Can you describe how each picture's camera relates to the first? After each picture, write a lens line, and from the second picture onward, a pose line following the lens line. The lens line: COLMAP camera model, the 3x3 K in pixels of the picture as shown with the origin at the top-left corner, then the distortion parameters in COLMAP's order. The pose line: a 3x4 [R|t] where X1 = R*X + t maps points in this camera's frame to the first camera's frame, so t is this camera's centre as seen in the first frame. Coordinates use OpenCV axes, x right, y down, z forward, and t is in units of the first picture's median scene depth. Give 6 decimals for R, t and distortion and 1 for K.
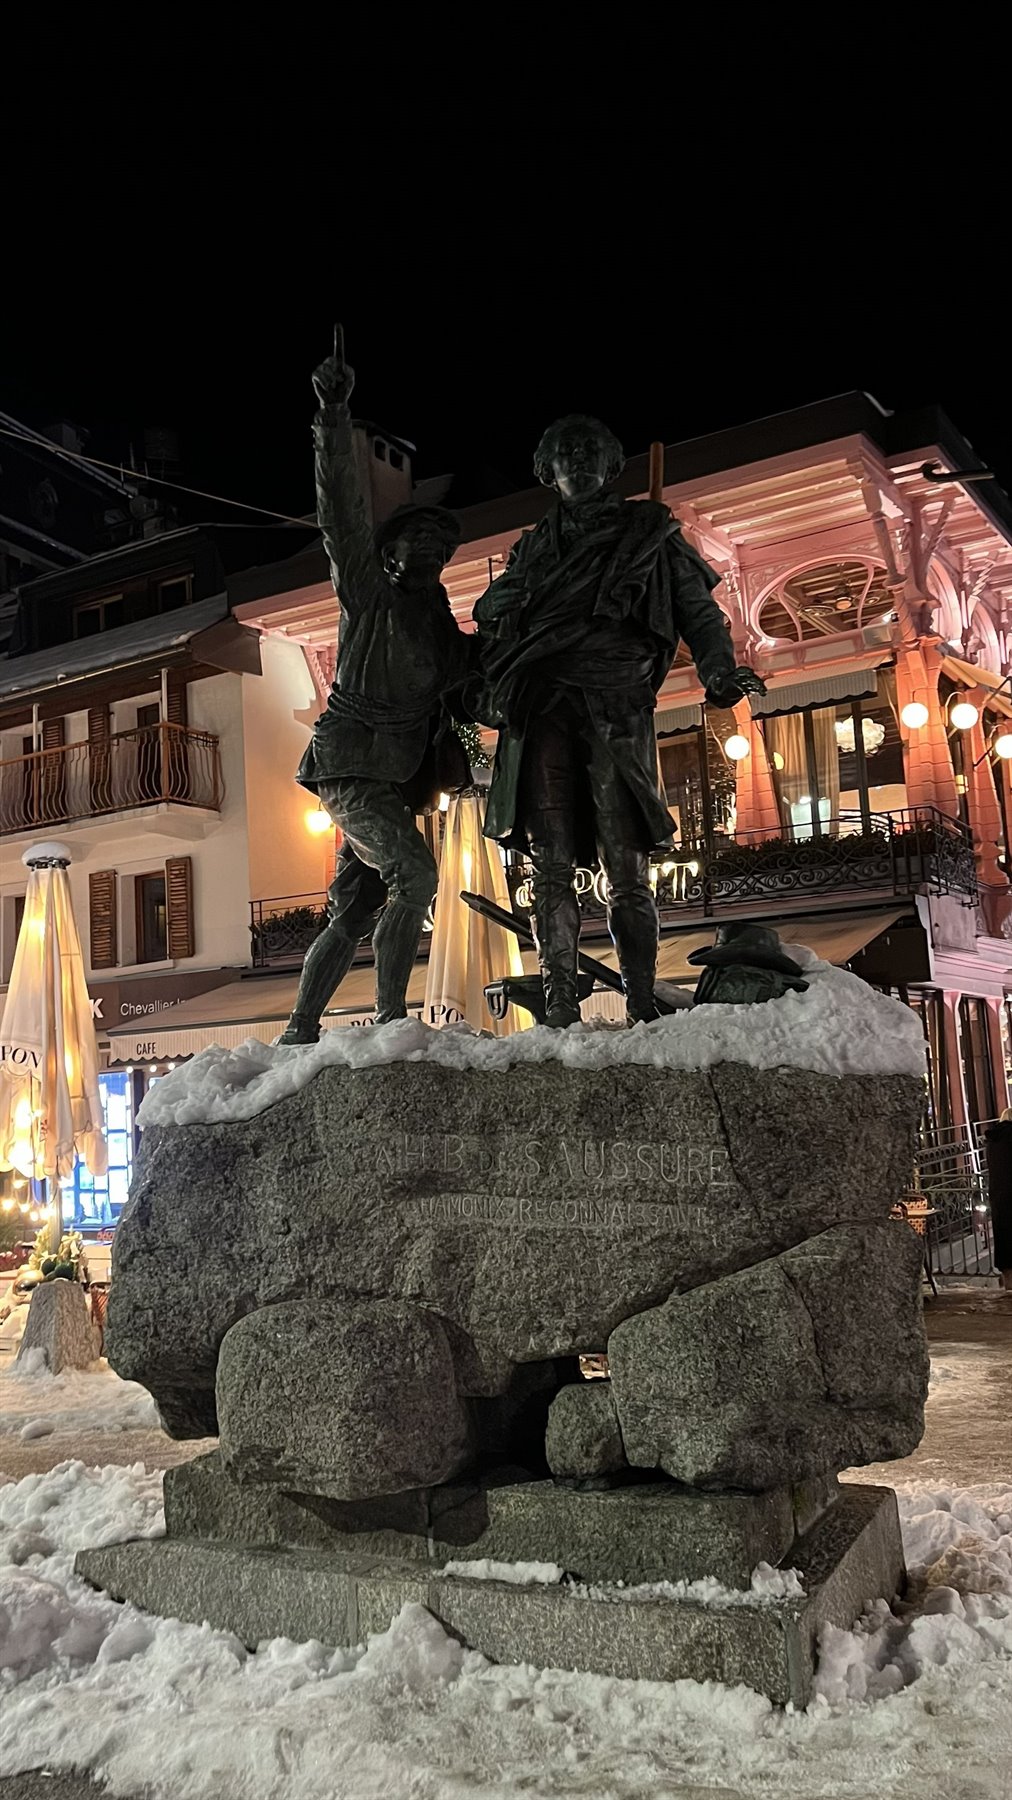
lens RADIAL K [[1437.1, 0, 506.0], [0, 1437.1, 900.0], [0, 0, 1]] dist [0.013391, 0.002227]
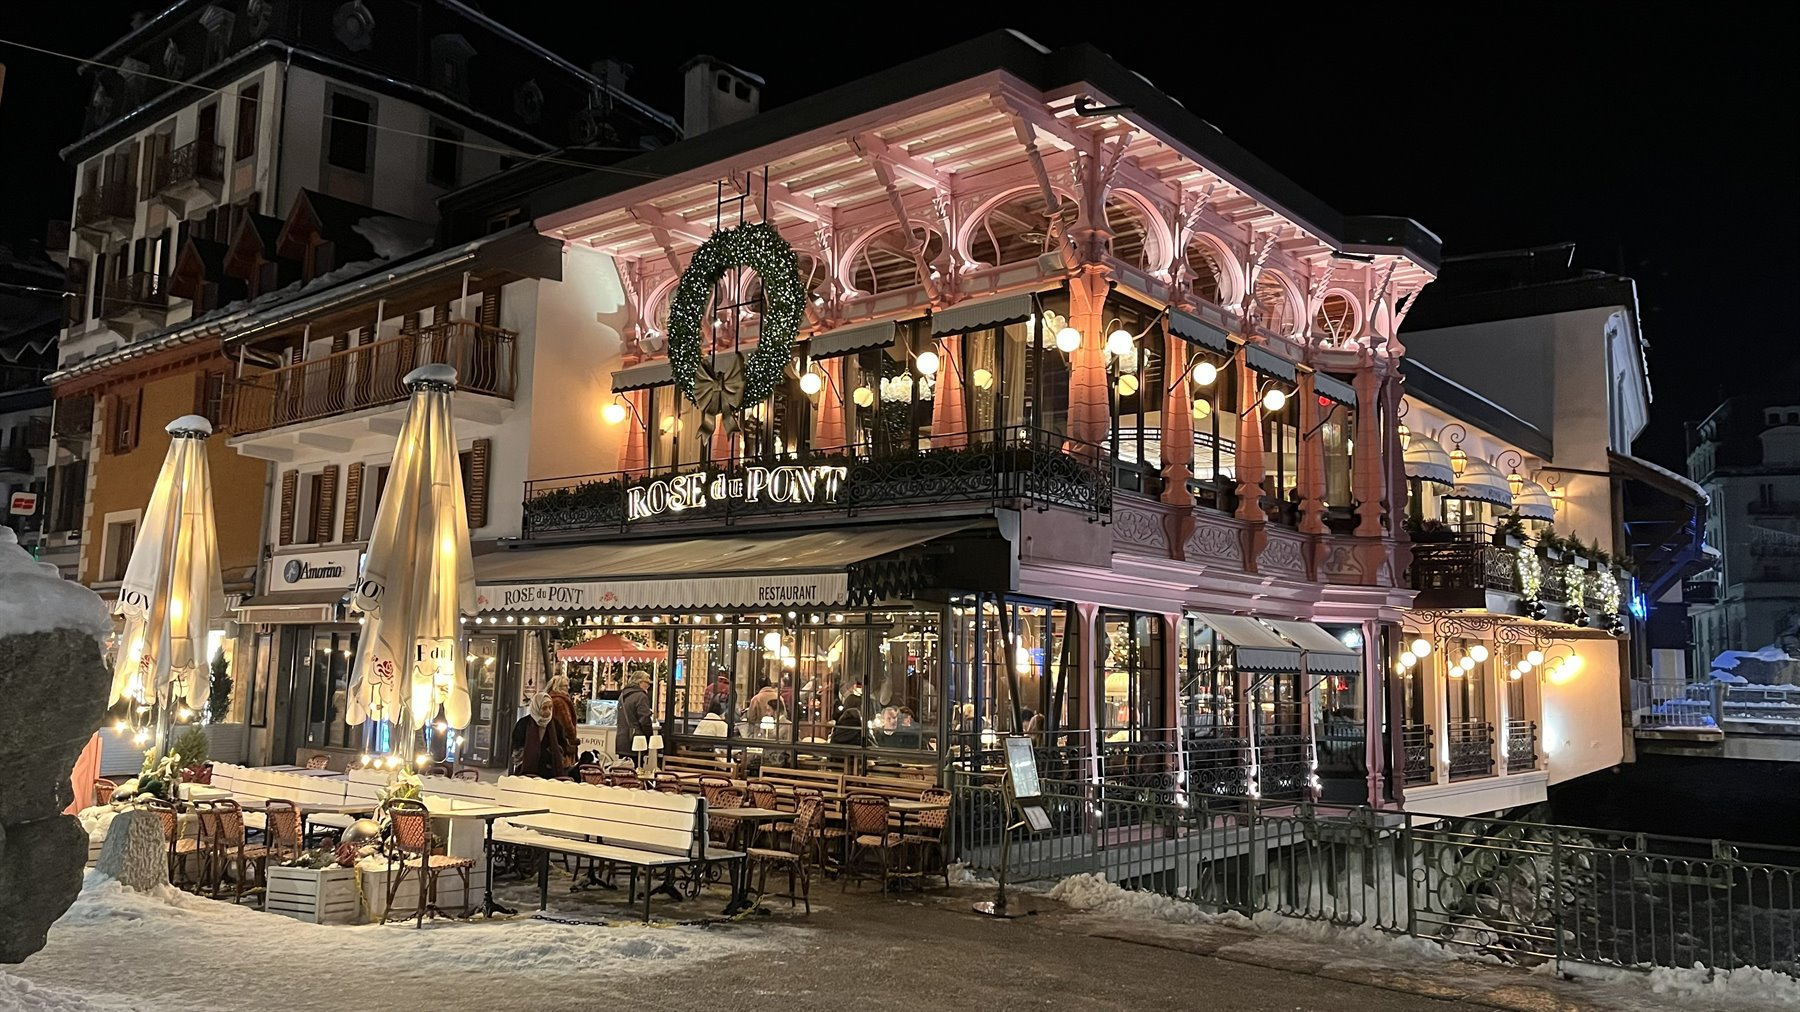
lens RADIAL K [[1297.9, 0, 900.0], [0, 1297.9, 506.0], [0, 0, 1]] dist [0.015990, 0.004807]
pose [[0.985828, 0.060646, -0.156416, 0.289513], [-0.059429, 0.998155, 0.012448, -0.010406], [0.156883, -0.002976, 0.987613, 0.040755]]
